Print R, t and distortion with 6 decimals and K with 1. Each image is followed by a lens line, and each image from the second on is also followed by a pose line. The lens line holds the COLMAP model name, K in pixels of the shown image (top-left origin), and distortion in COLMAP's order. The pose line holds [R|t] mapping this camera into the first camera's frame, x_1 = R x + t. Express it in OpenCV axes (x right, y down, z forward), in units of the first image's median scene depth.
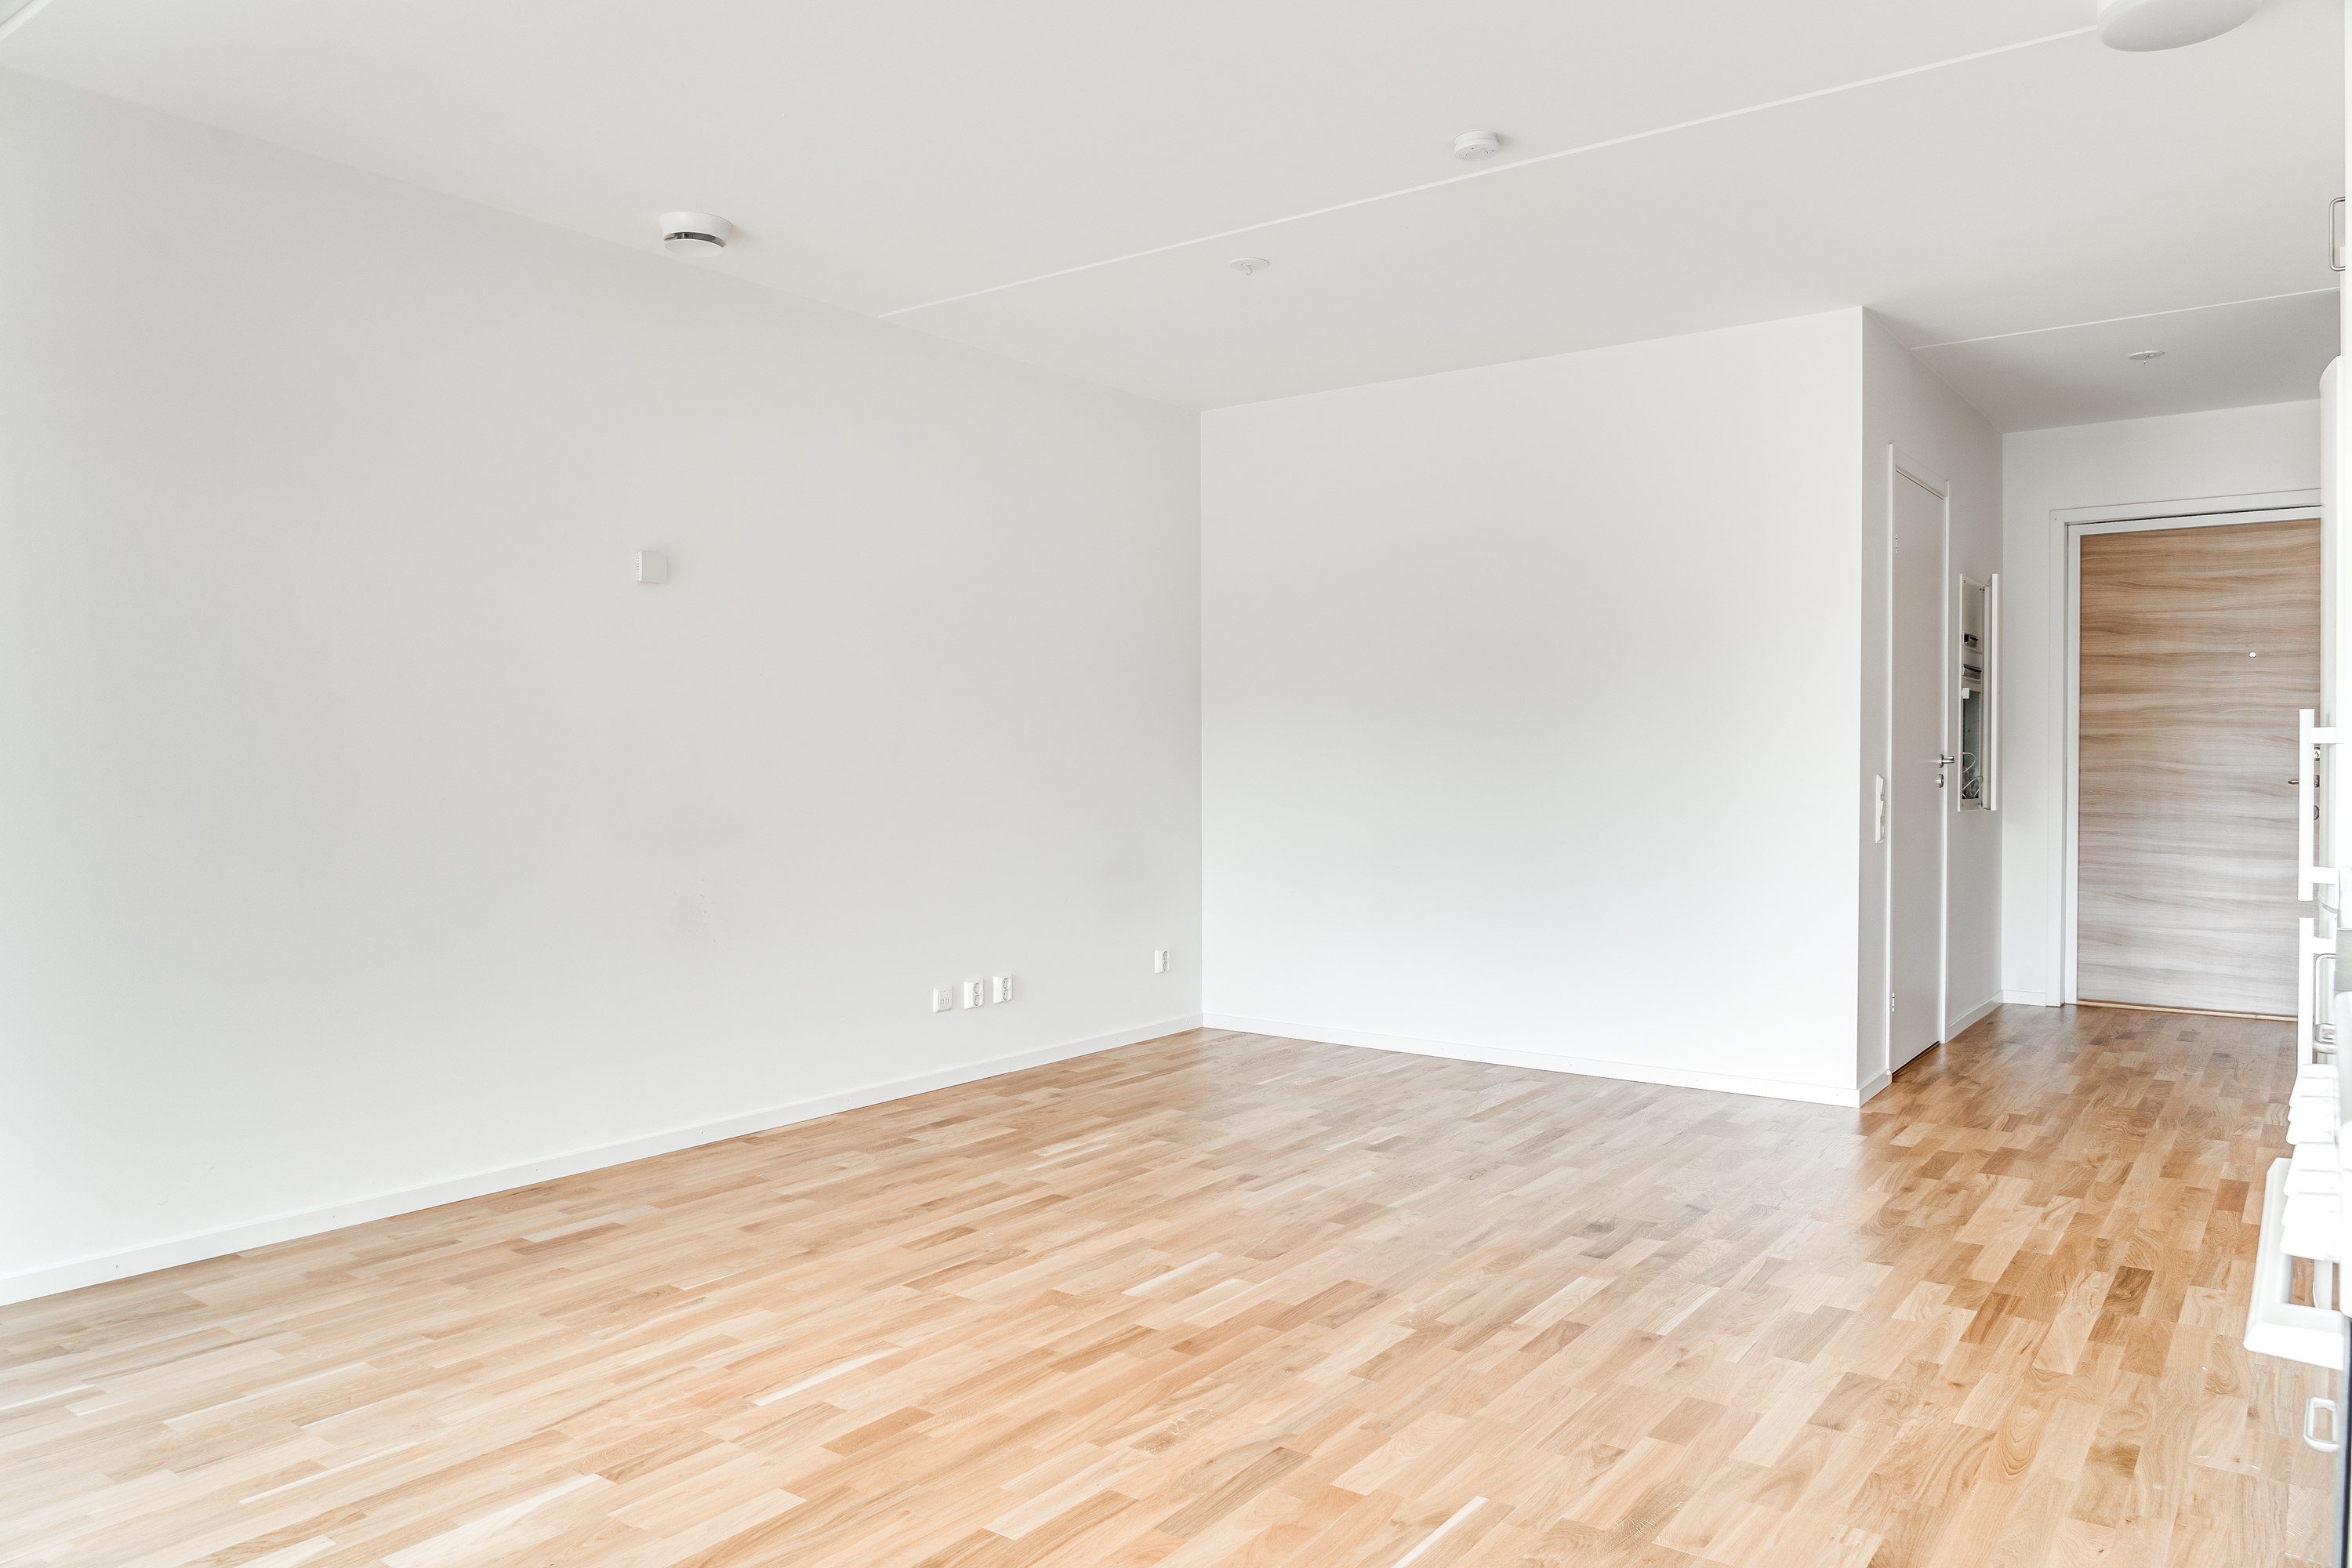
lens RADIAL K [[1597.4, 0, 1187.5], [0, 1597.4, 781.5], [0, 0, 1]] dist [-0.010991, -0.003138]
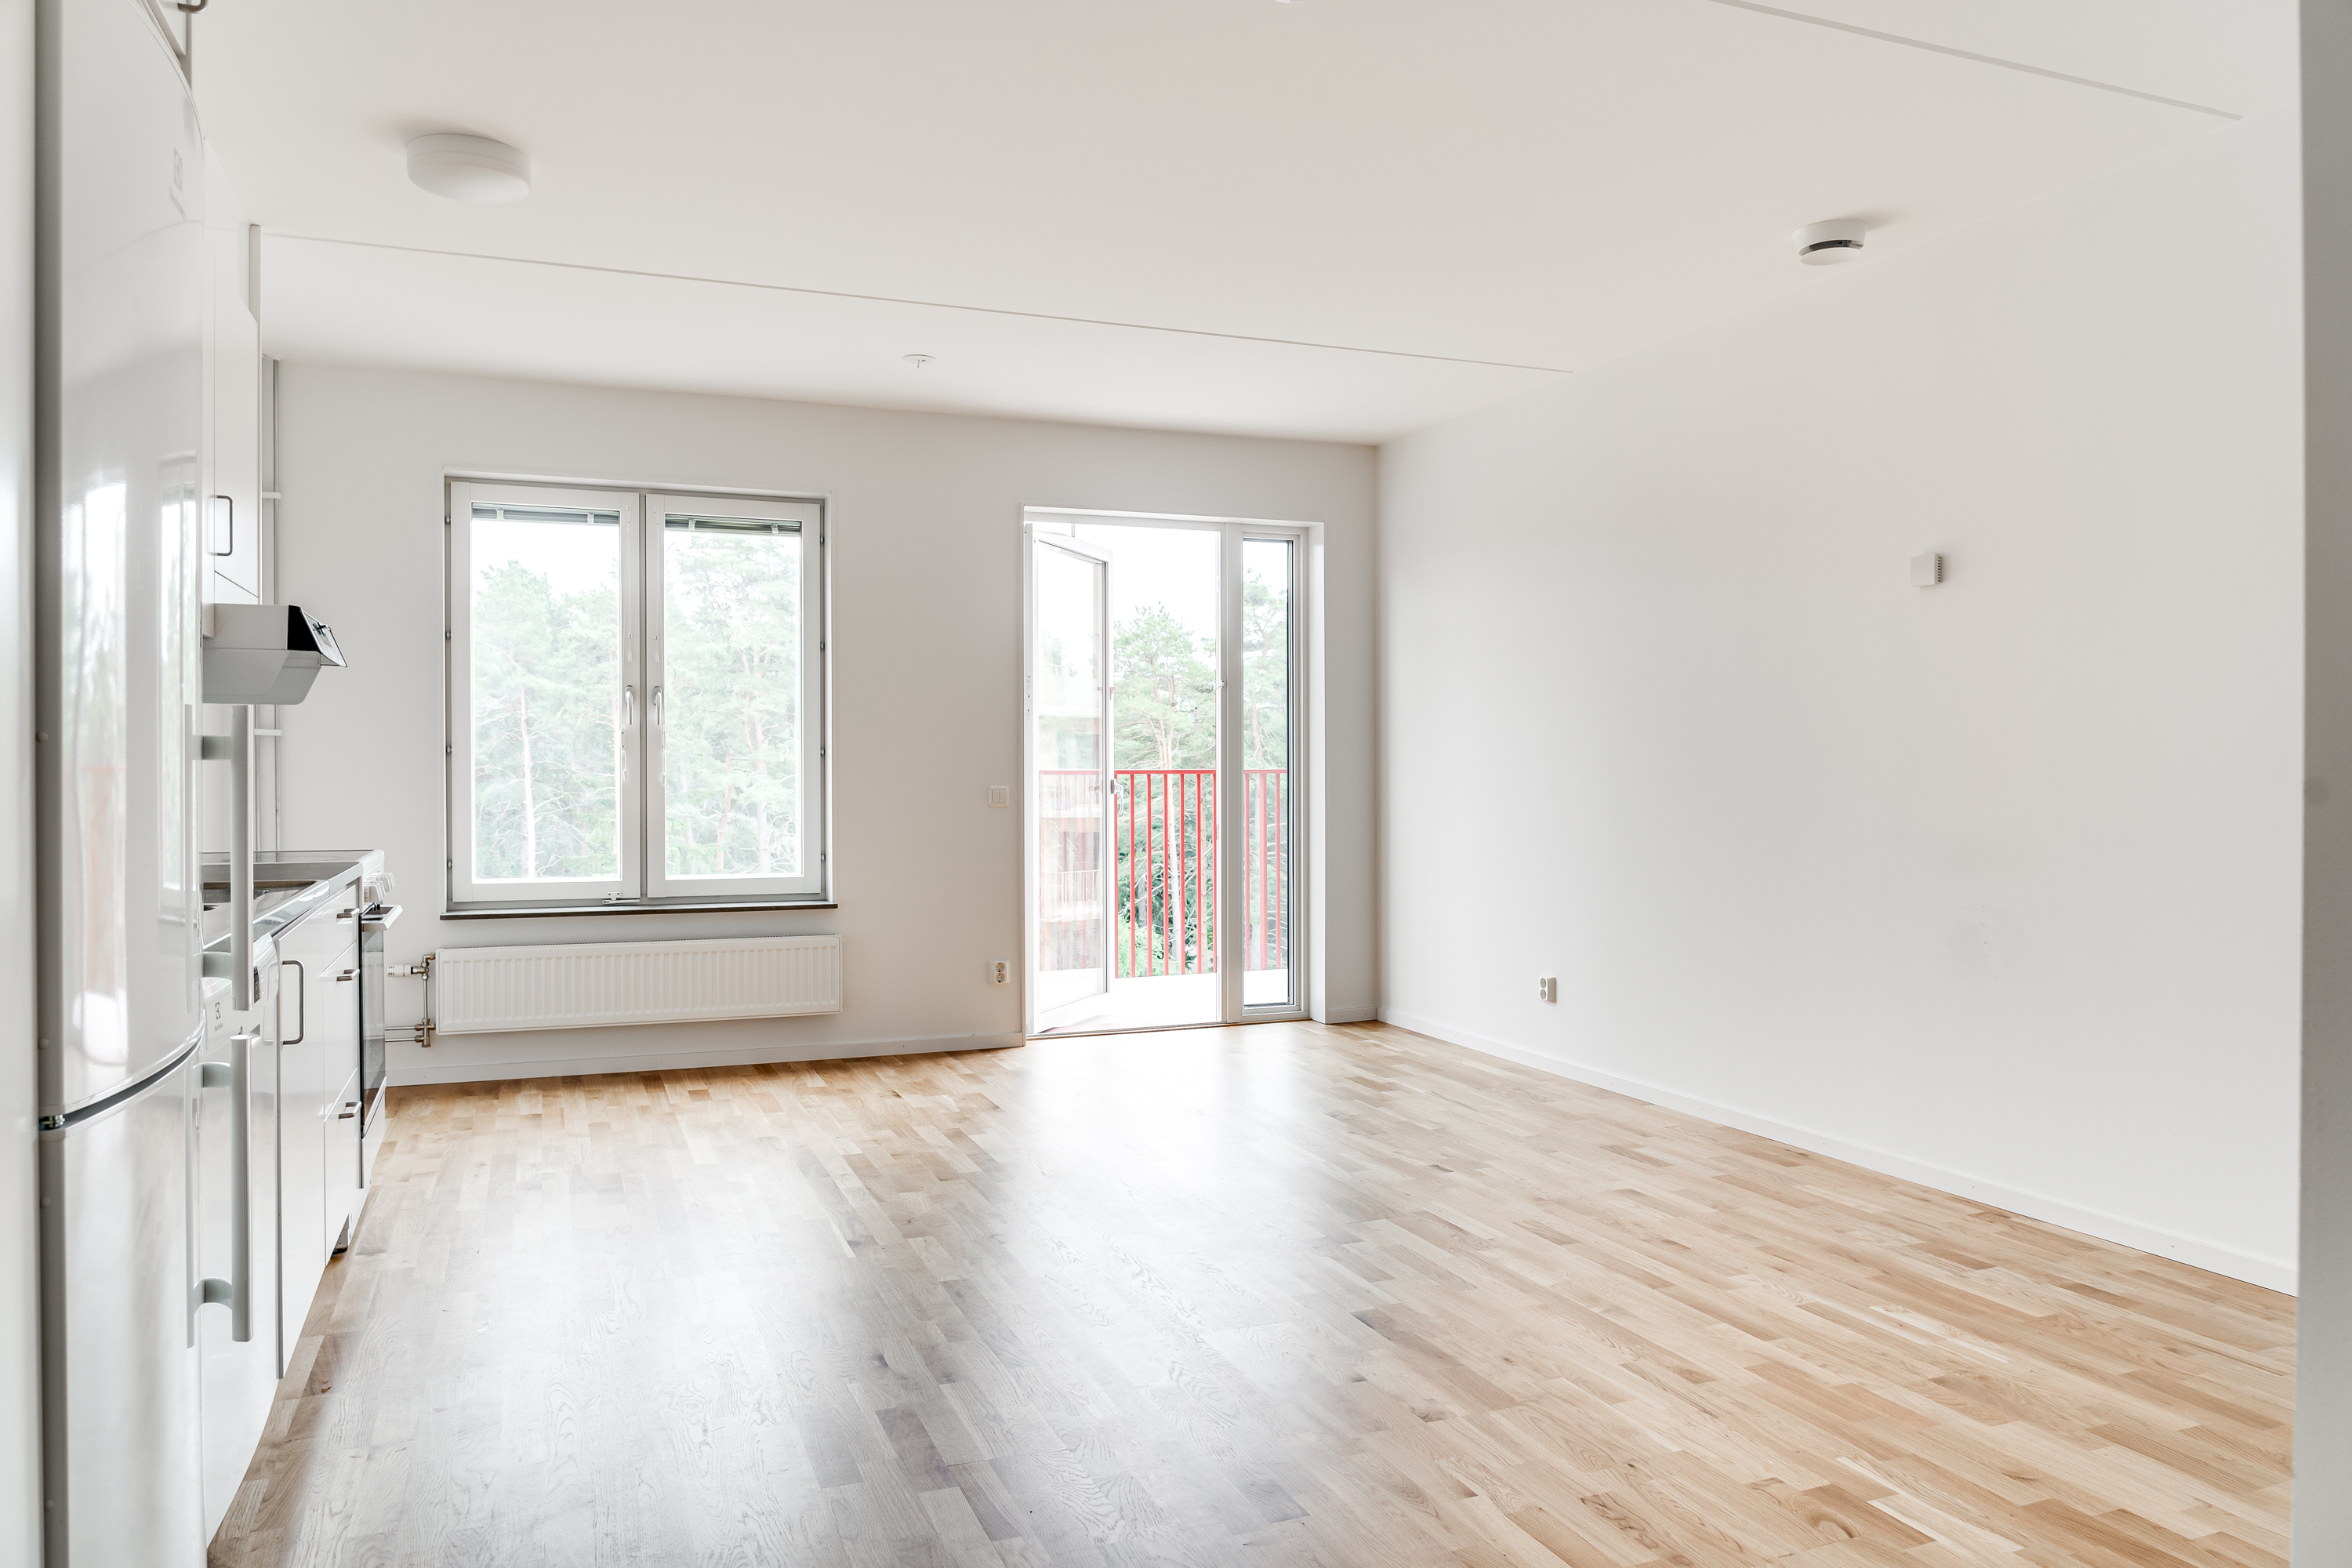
lens RADIAL K [[1597.4, 0, 1177.8], [0, 1597.4, 776.0], [0, 0, 1]] dist [-0.010991, -0.003138]
pose [[-0.523268, 0.011962, -0.852084, 0.946509], [-0.010483, 0.999735, 0.020473, -0.033585], [0.852104, 0.019645, -0.523004, 1.479156]]
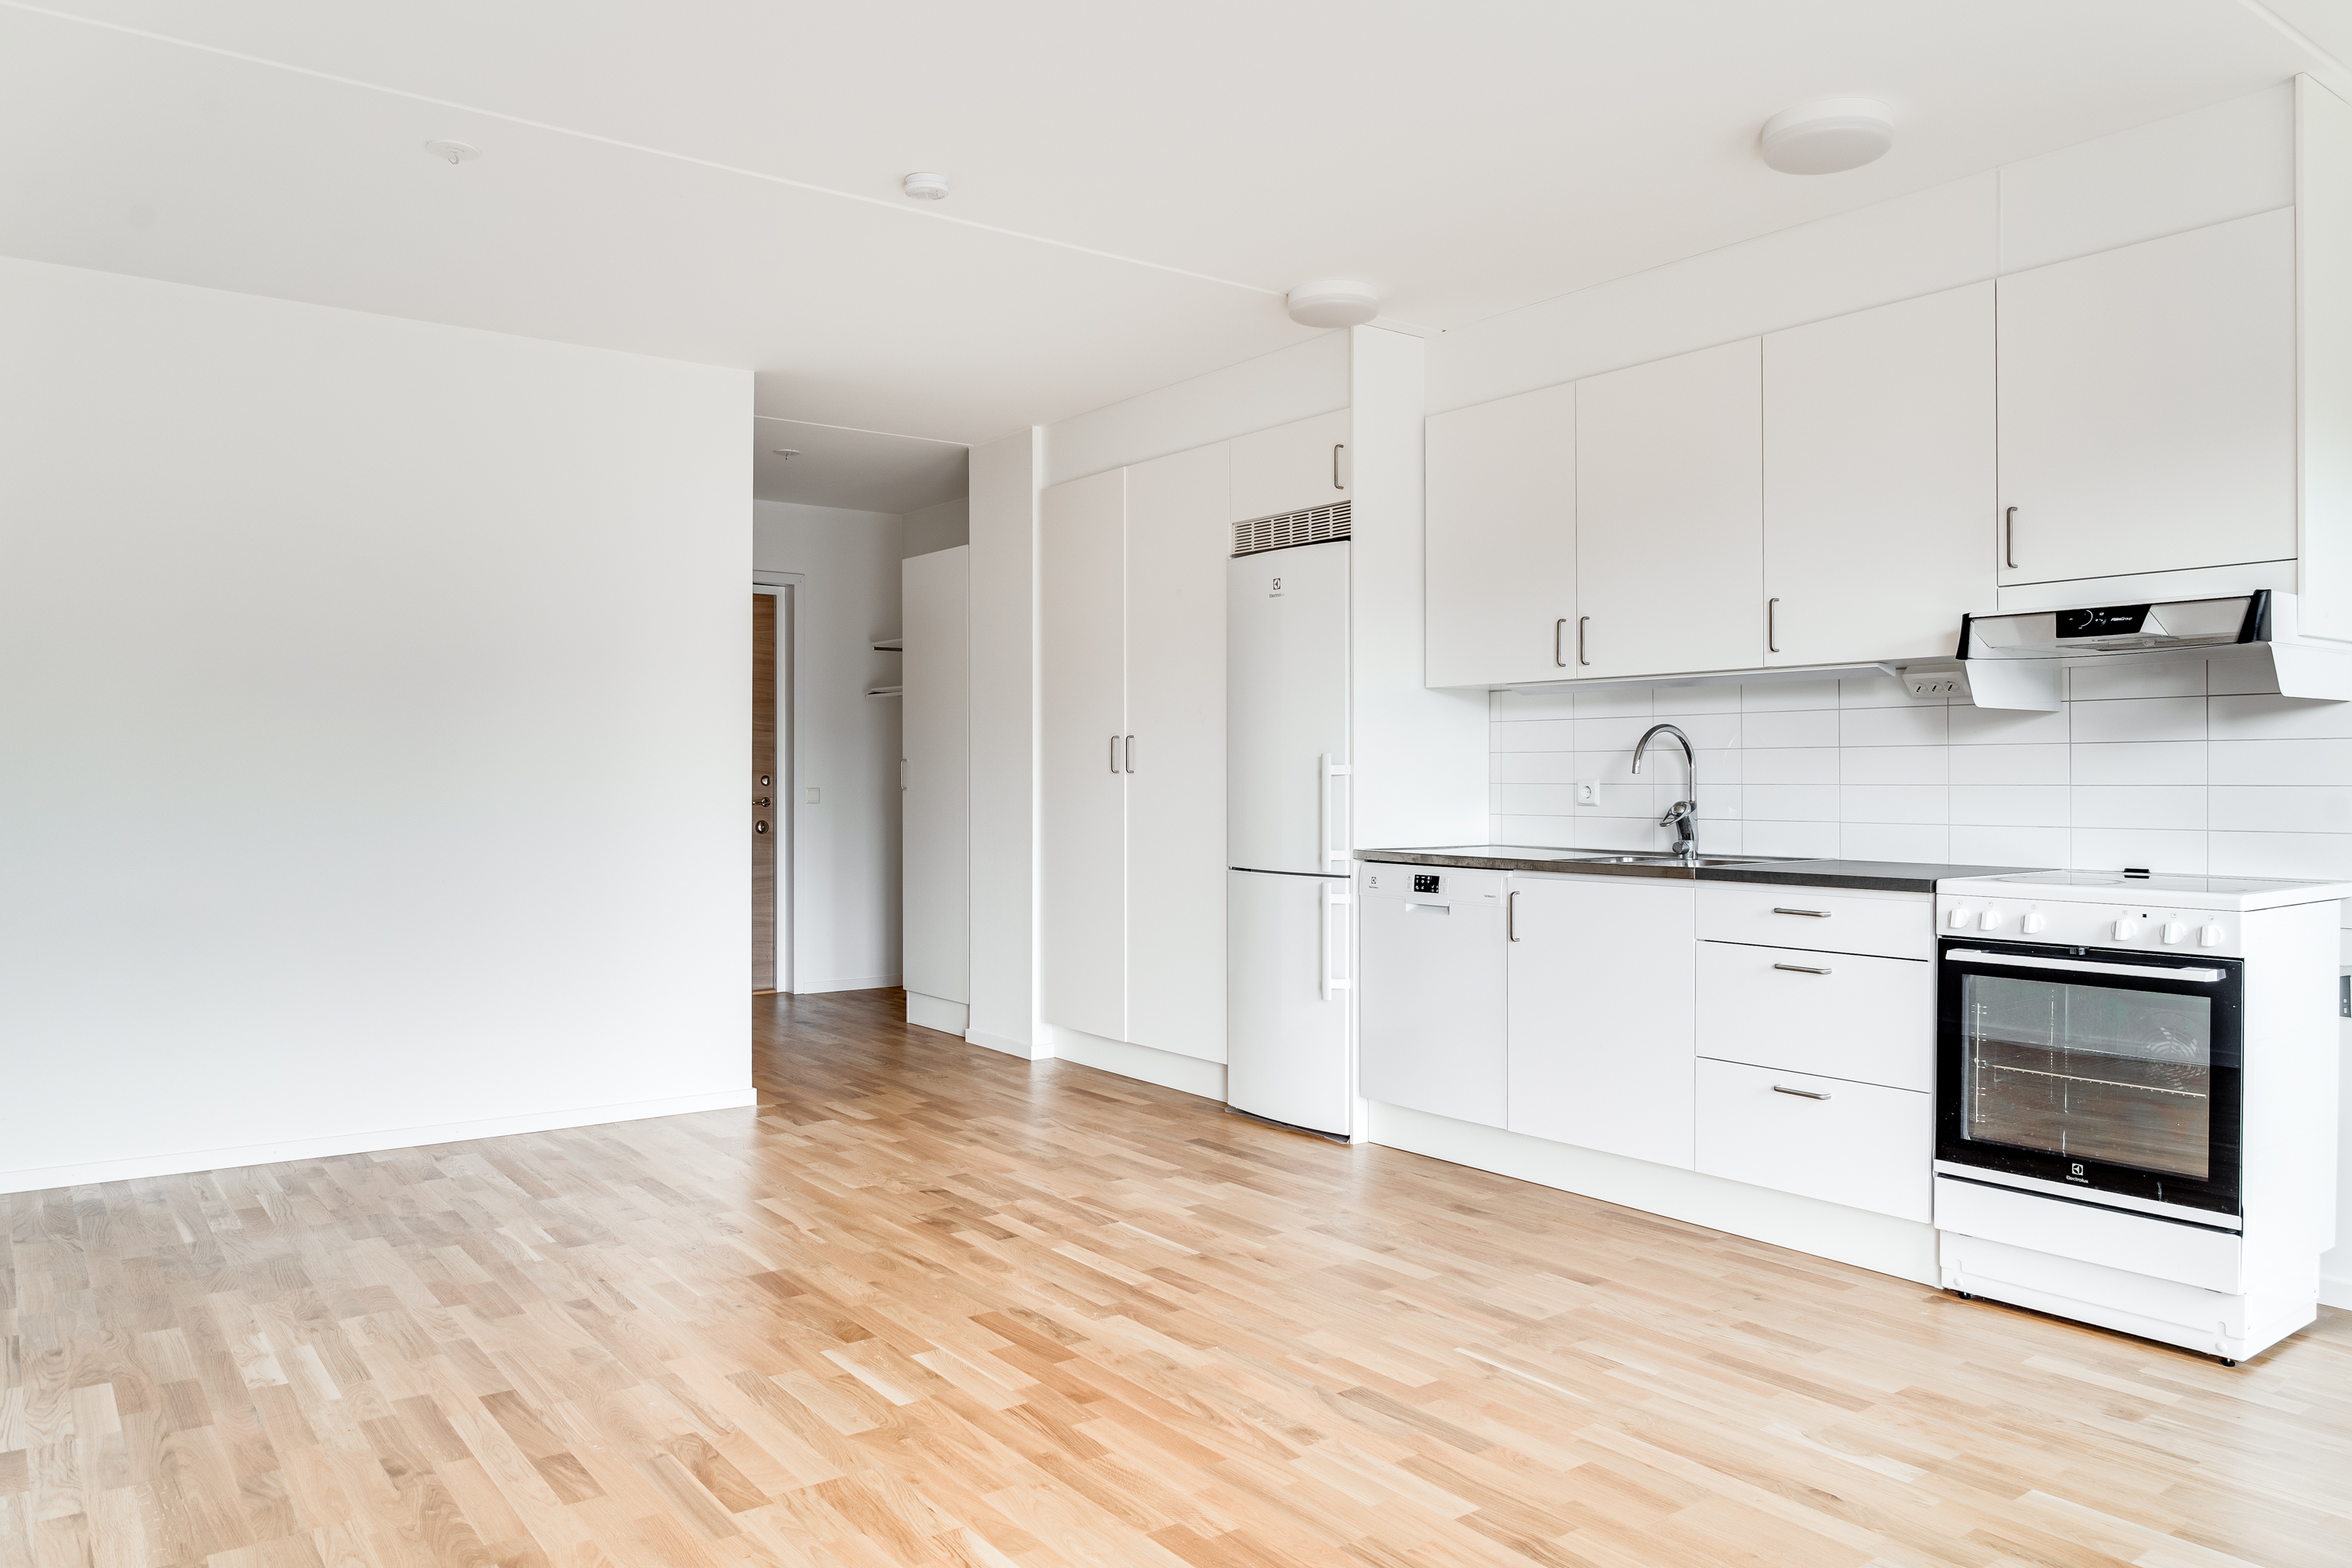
lens RADIAL K [[1597.4, 0, 1184.6], [0, 1597.4, 782.9], [0, 0, 1]] dist [-0.010991, -0.003138]
pose [[0.280202, 0.005120, 0.959927, -0.828359], [0.010151, 0.999914, -0.008297, -0.008309], [-0.959887, 0.012069, 0.280126, 0.604083]]
